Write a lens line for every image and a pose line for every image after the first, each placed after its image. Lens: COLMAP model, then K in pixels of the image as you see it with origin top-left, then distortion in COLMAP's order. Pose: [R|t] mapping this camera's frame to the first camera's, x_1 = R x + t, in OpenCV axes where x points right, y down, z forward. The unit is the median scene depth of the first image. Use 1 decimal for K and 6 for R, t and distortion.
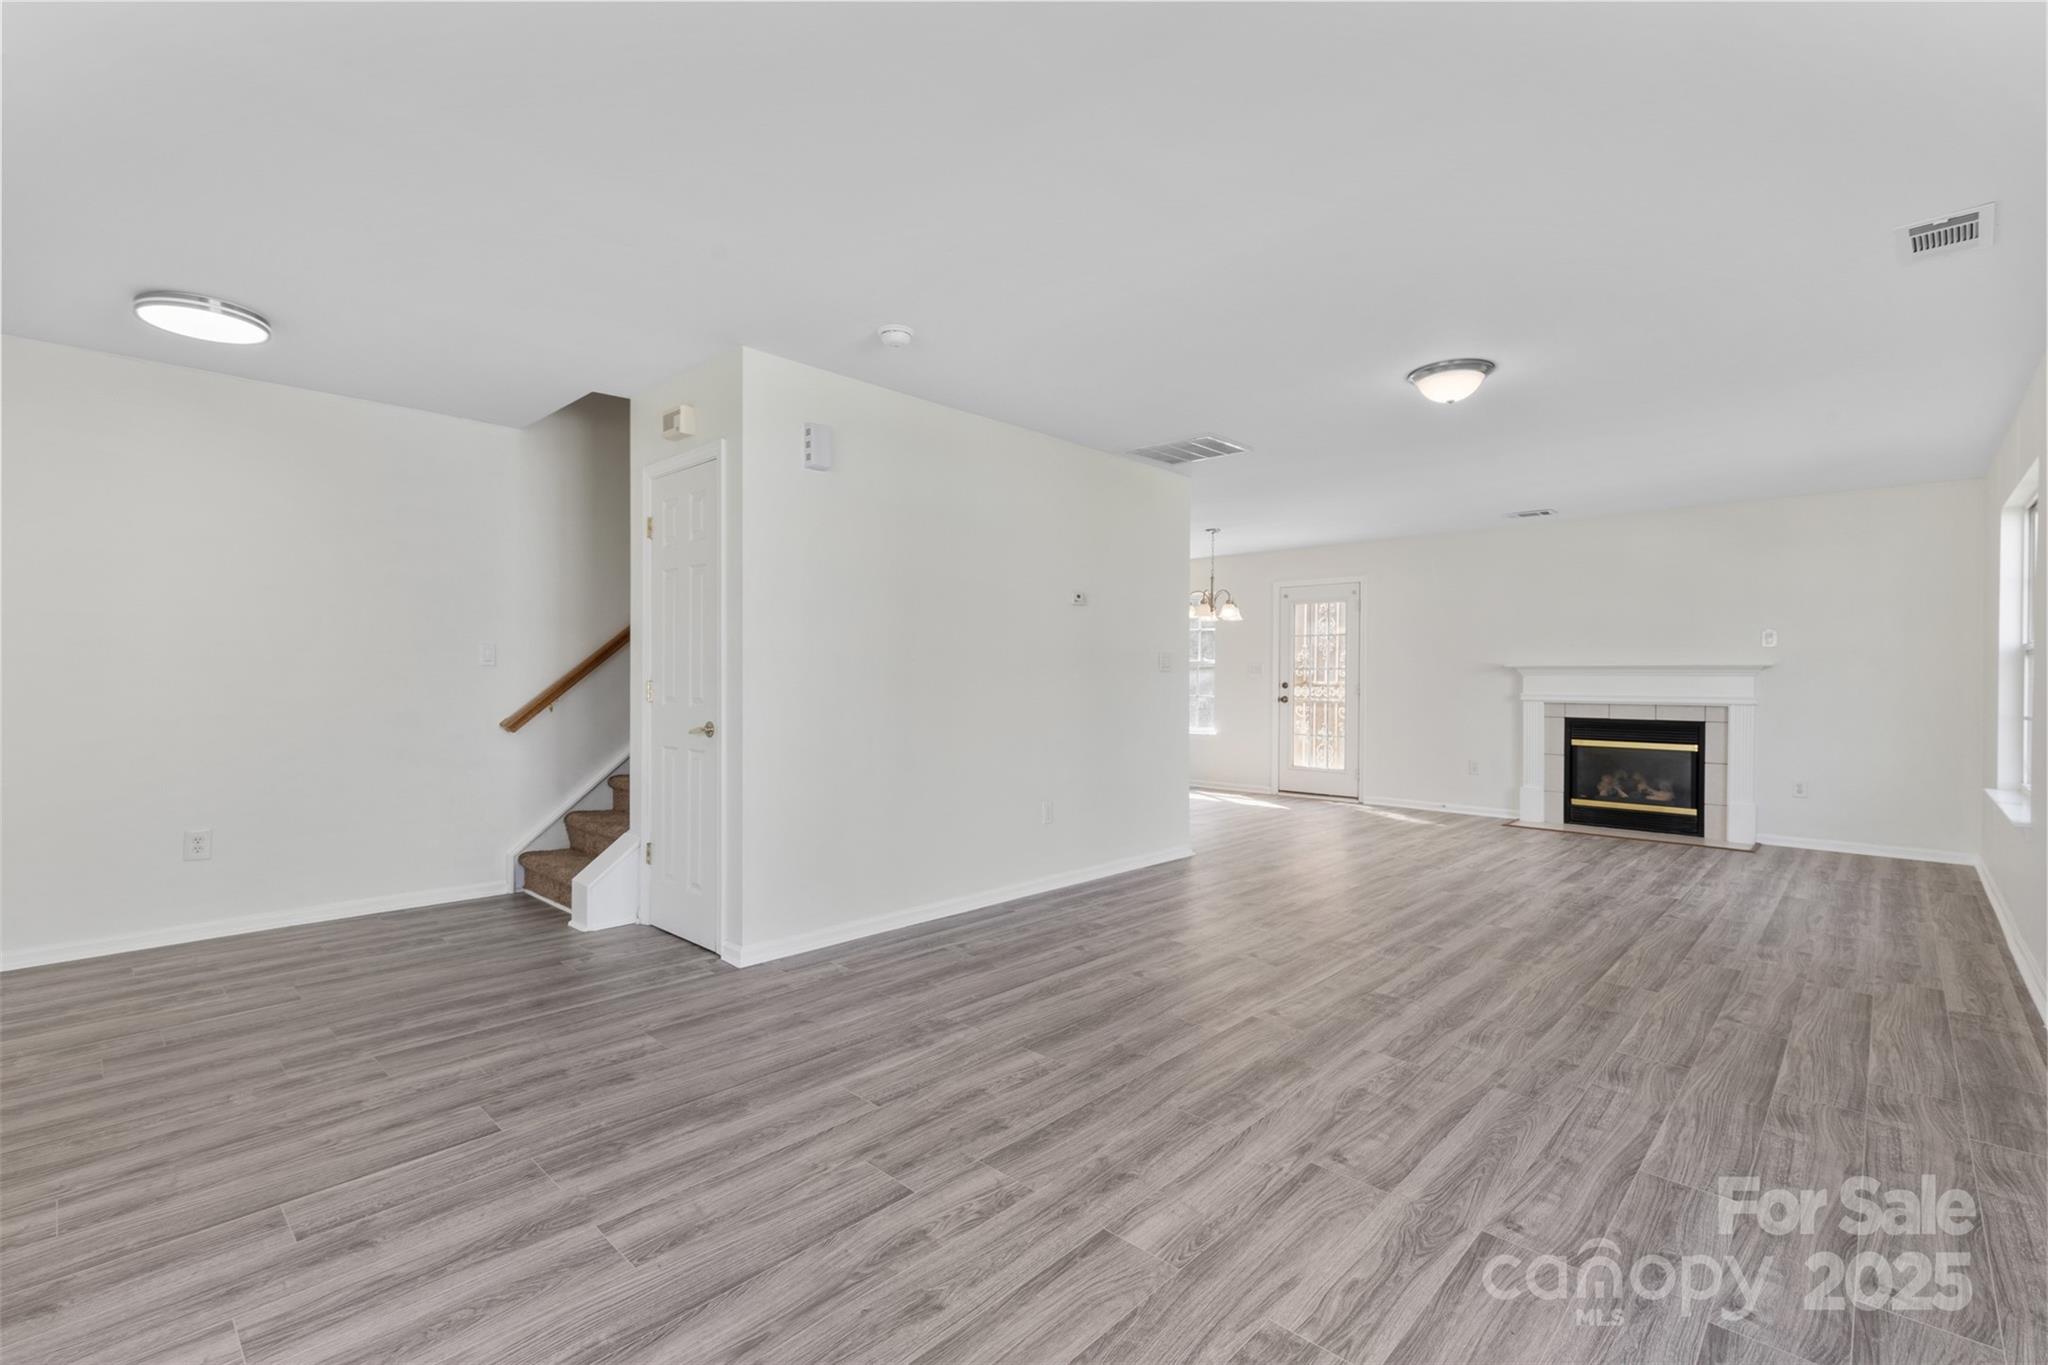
lens RADIAL K [[918.9, 0, 1012.6], [0, 918.9, 683.2], [0, 0, 1]] dist [0.006249, -0.001303]
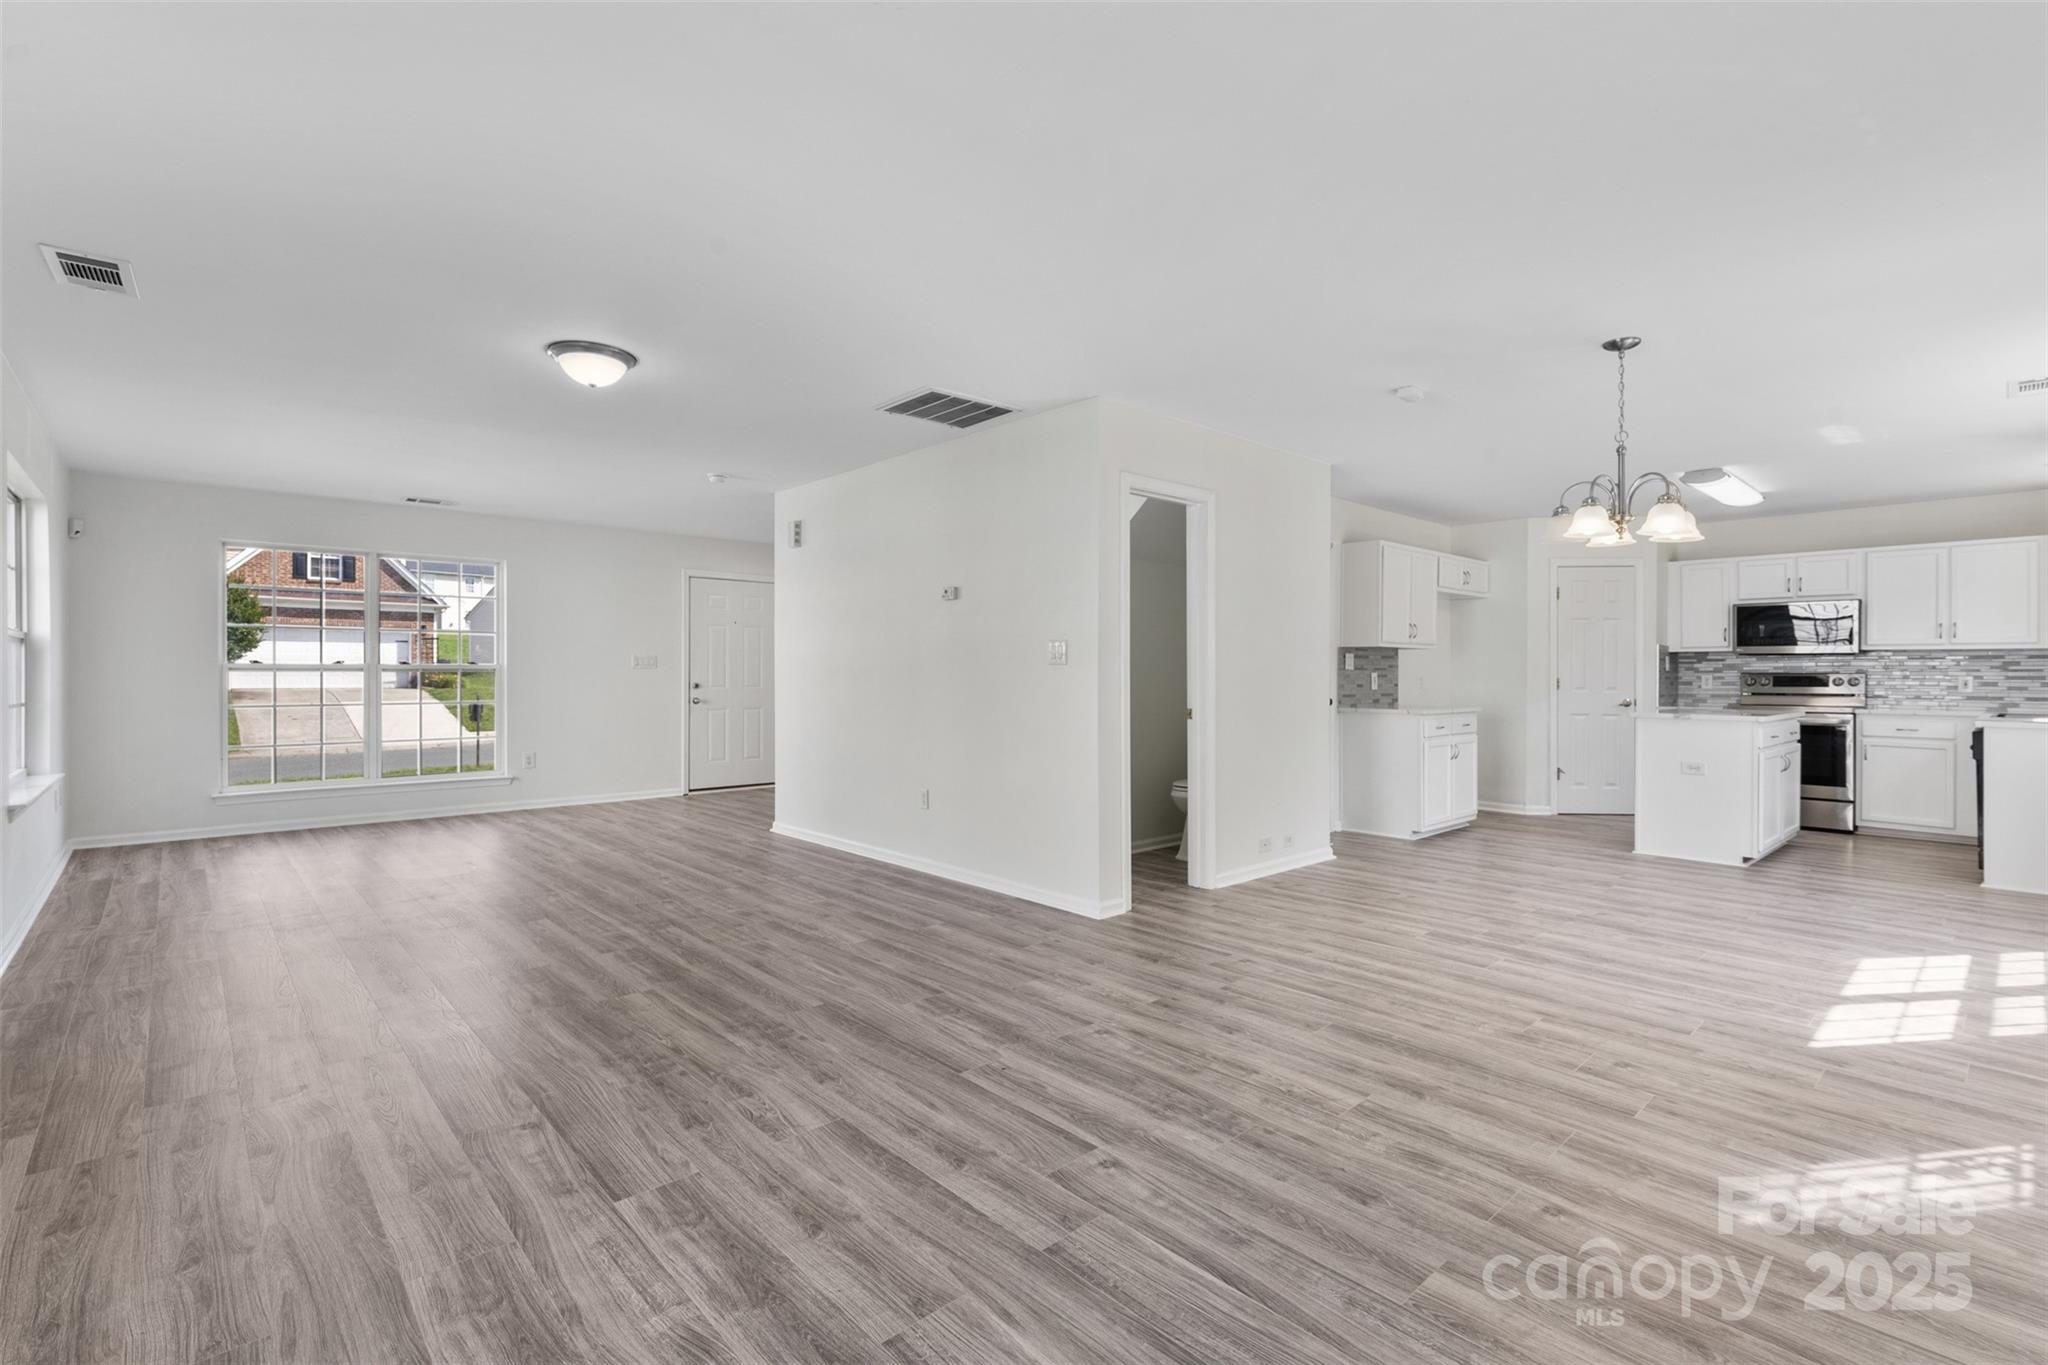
lens RADIAL K [[918.9, 0, 1016.0], [0, 918.9, 675.5], [0, 0, 1]] dist [0.006249, -0.001303]
pose [[-0.066861, -0.002007, -0.997760, 1.387649], [-0.009355, 0.999955, -0.001384, -0.001657], [0.997718, 0.009242, -0.066877, 1.488205]]
